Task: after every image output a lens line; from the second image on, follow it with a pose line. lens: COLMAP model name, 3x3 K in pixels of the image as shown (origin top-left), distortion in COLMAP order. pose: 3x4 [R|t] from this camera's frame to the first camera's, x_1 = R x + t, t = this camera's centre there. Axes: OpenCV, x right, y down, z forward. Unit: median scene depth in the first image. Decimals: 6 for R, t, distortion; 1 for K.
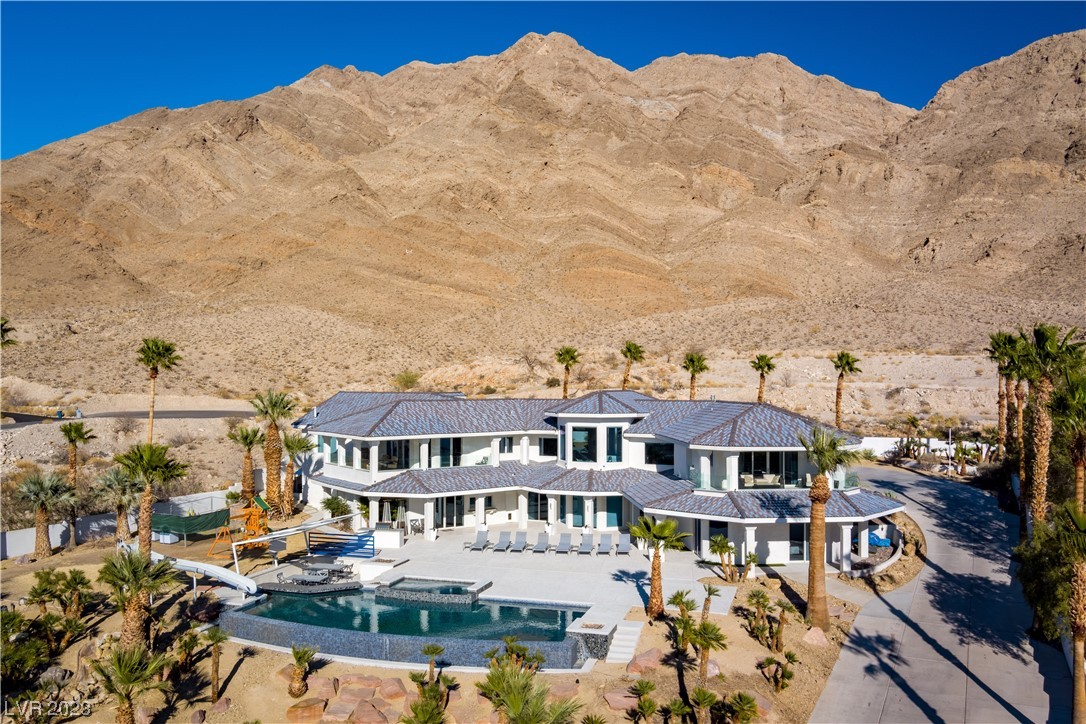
lens RADIAL K [[878.7, 0, 553.9], [0, 878.7, 363.6], [0, 0, 1]] dist [-0.069345, 0.020107]
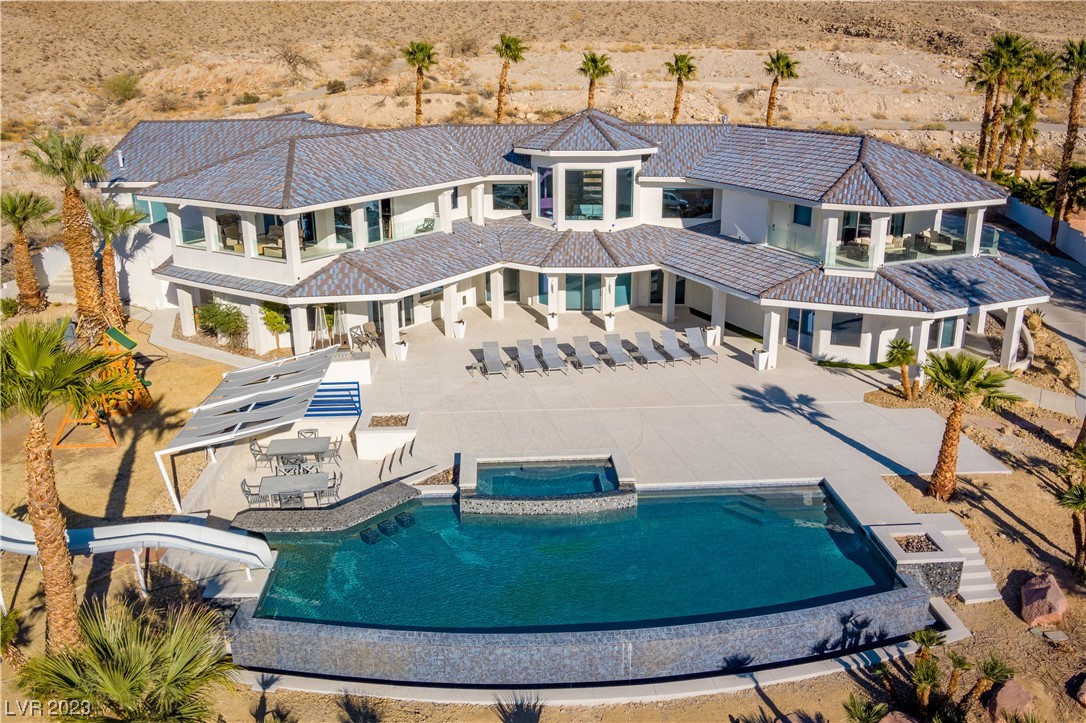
lens RADIAL K [[878.7, 0, 550.9], [0, 878.7, 371.7], [0, 0, 1]] dist [-0.069345, 0.020107]
pose [[0.940868, -0.118000, 0.317558, -0.025287], [0.001565, 0.938881, 0.344239, -0.001751], [-0.338769, -0.323386, 0.883548, 0.038679]]
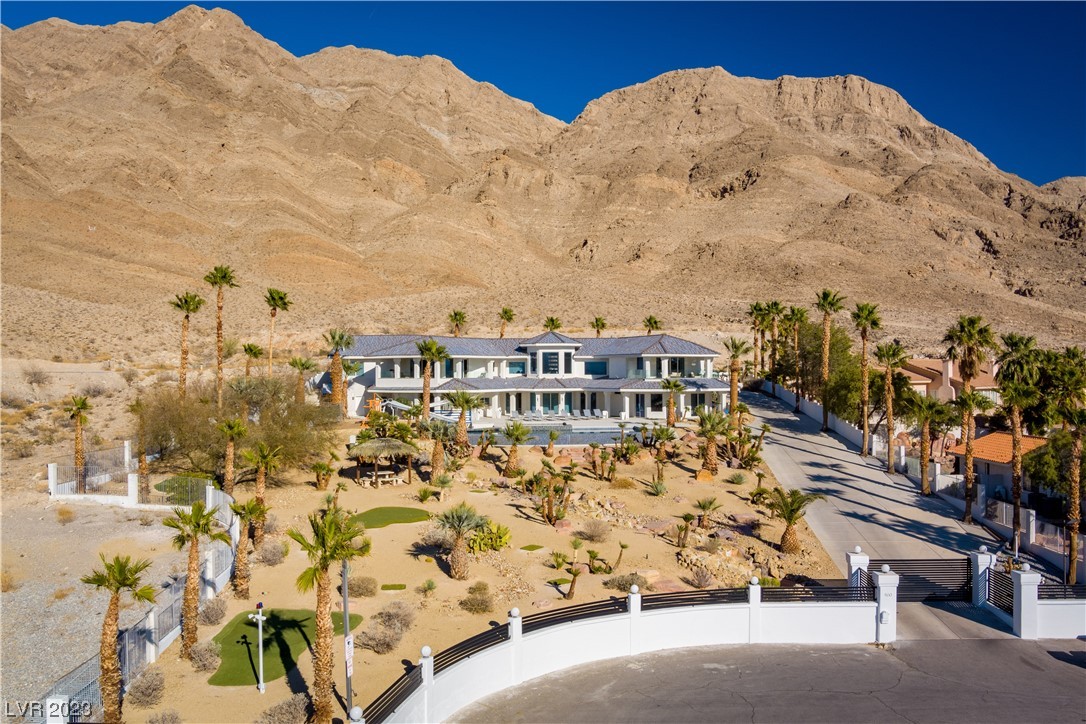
lens RADIAL K [[878.7, 0, 541.5], [0, 878.7, 362.8], [0, 0, 1]] dist [-0.069345, 0.020107]
pose [[0.925536, 0.000125, 0.378659, -0.066249], [-0.003584, 0.999958, 0.008429, 0.008688], [-0.378642, -0.009158, 0.925498, -0.055397]]
